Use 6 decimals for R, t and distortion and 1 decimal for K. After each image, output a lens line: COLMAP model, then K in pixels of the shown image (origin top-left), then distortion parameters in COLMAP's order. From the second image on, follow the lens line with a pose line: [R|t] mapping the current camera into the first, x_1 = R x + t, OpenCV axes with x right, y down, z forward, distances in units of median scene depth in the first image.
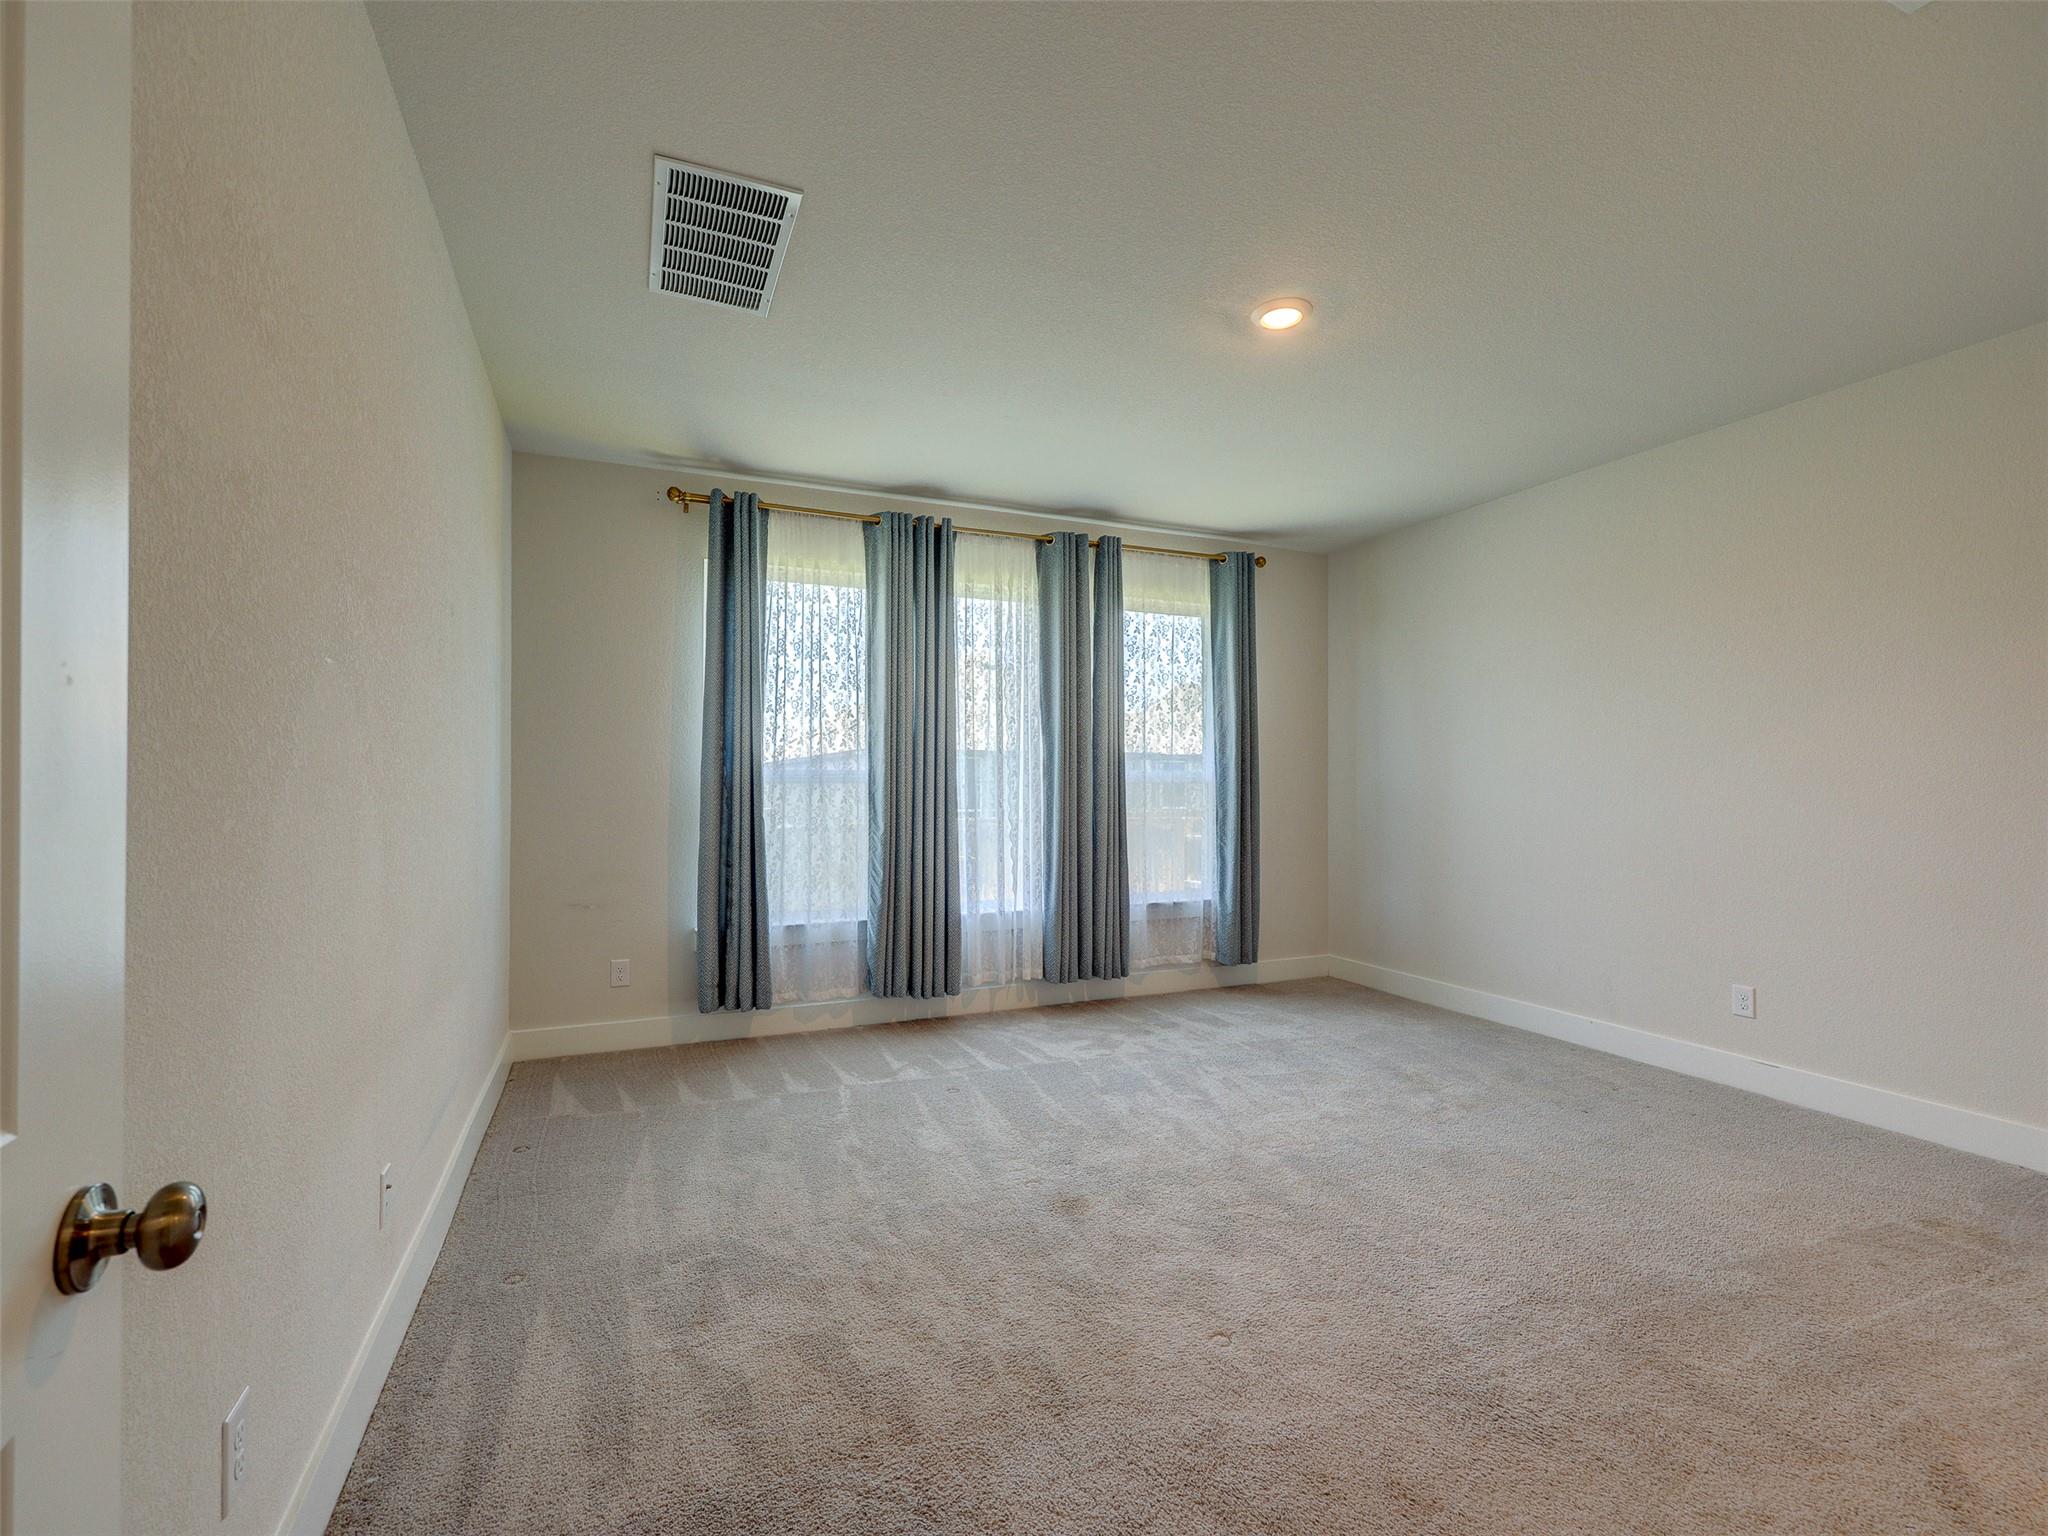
lens RADIAL K [[939.3, 0, 1026.8], [0, 939.3, 779.5], [0, 0, 1]] dist [-0.007411, 0.001351]
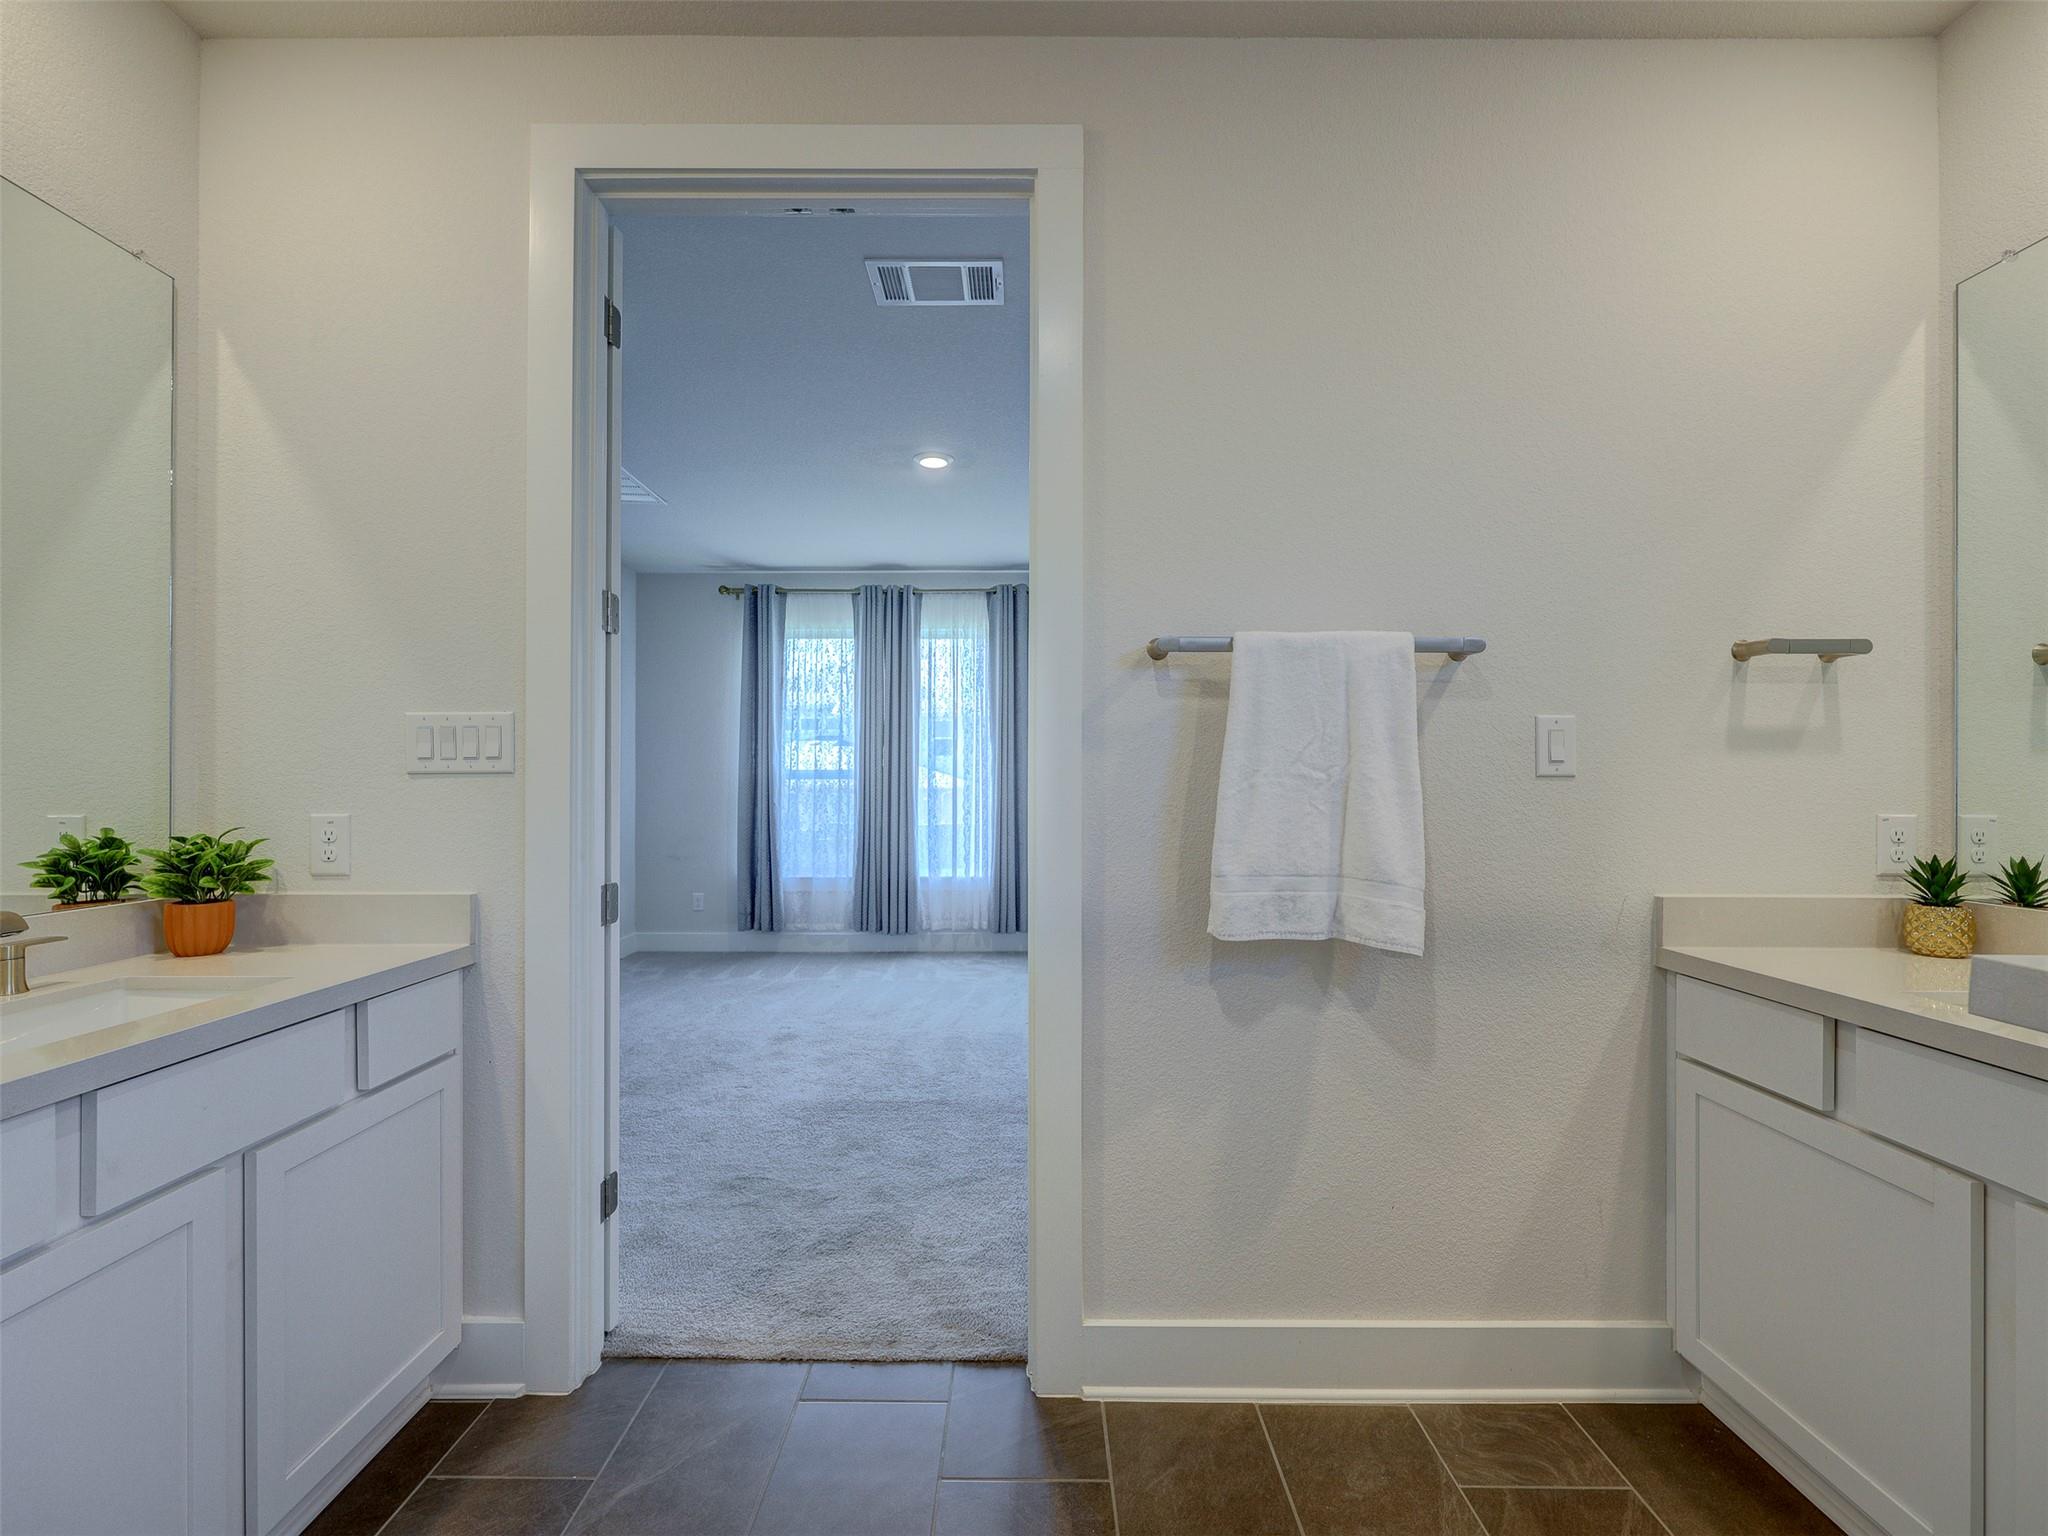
lens RADIAL K [[939.3, 0, 1019.8], [0, 939.3, 768.2], [0, 0, 1]] dist [-0.007411, 0.001351]
pose [[0.918550, -0.004061, -0.395284, 0.622424], [-0.000110, 0.999945, -0.010528, 0.003564], [0.395305, 0.009714, 0.918499, -0.192522]]
